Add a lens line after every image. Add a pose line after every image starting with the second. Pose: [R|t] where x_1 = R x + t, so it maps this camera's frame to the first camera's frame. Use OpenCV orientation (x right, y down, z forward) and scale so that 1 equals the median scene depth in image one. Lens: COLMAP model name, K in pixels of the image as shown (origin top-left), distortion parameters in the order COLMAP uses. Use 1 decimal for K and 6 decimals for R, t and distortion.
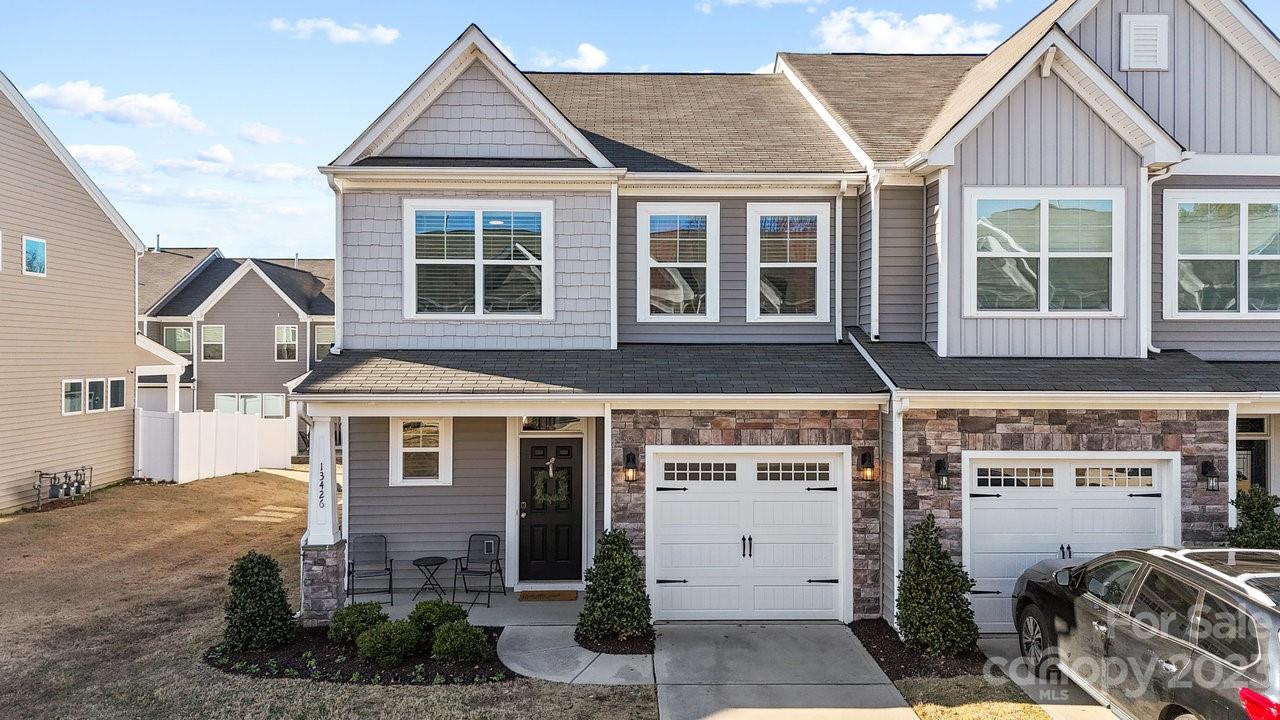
lens RADIAL K [[935.8, 0, 641.8], [0, 935.8, 355.0], [0, 0, 1]] dist [0.057249, -0.056534]
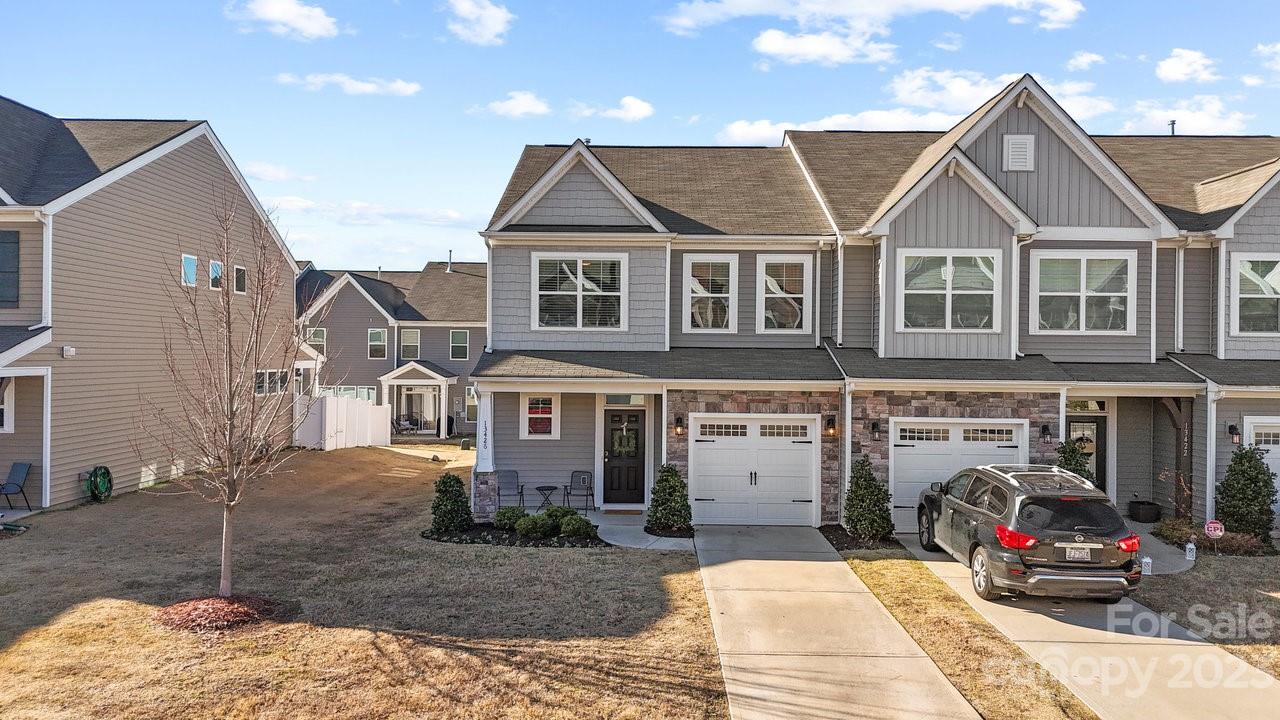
lens RADIAL K [[935.8, 0, 641.8], [0, 935.8, 355.0], [0, 0, 1]] dist [0.057249, -0.056534]
pose [[0.999544, 0.008817, -0.028884, -0.028662], [-0.008897, 0.999957, -0.002632, 0.004975], [0.028860, 0.002888, 0.999579, -0.540223]]
